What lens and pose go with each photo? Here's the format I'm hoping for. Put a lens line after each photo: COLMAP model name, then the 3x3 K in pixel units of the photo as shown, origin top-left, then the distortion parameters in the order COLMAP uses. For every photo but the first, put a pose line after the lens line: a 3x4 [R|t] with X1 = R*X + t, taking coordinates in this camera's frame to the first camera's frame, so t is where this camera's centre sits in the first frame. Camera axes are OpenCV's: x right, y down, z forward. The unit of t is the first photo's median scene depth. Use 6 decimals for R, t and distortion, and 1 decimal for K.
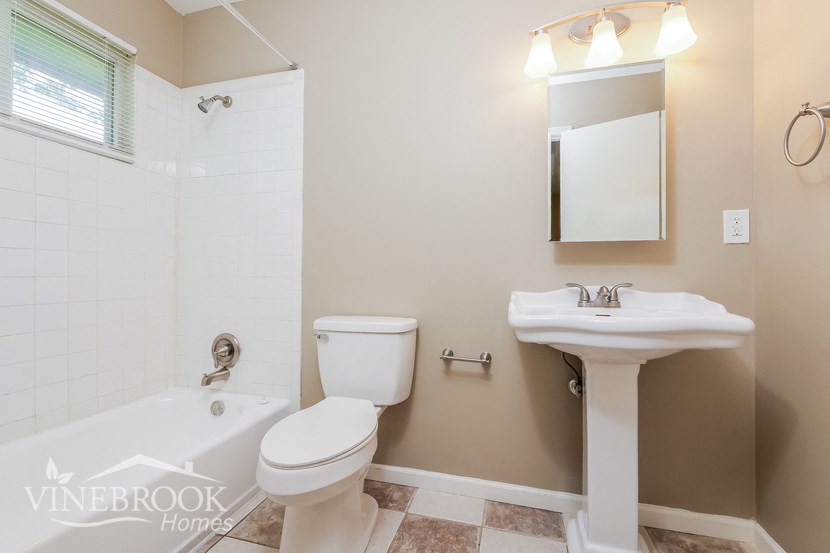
lens RADIAL K [[357.4, 0, 423.6], [0, 357.4, 270.8], [0, 0, 1]] dist [-0.001419, -0.000554]
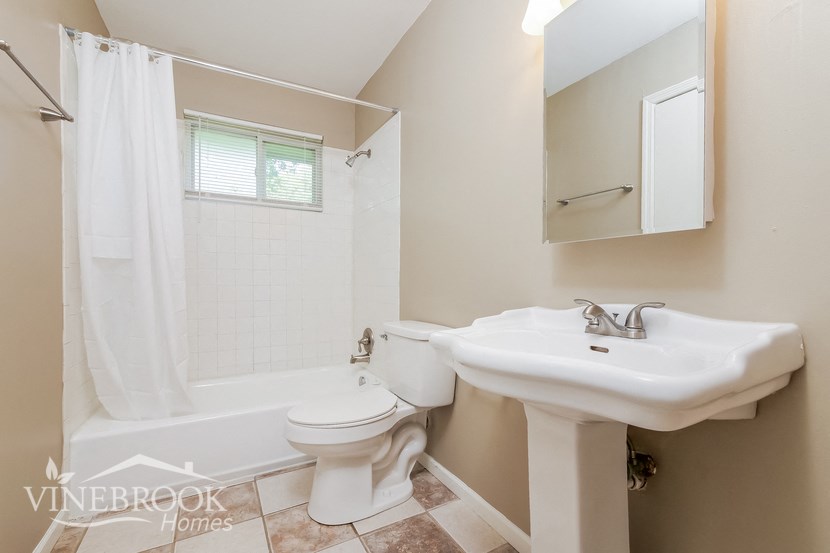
lens RADIAL K [[357.4, 0, 422.1], [0, 357.4, 283.4], [0, 0, 1]] dist [-0.001419, -0.000554]
pose [[0.699528, 0.001314, -0.714604, 0.617732], [0.012567, 0.999821, 0.014141, -0.010085], [0.714495, -0.018872, 0.699386, 0.234651]]
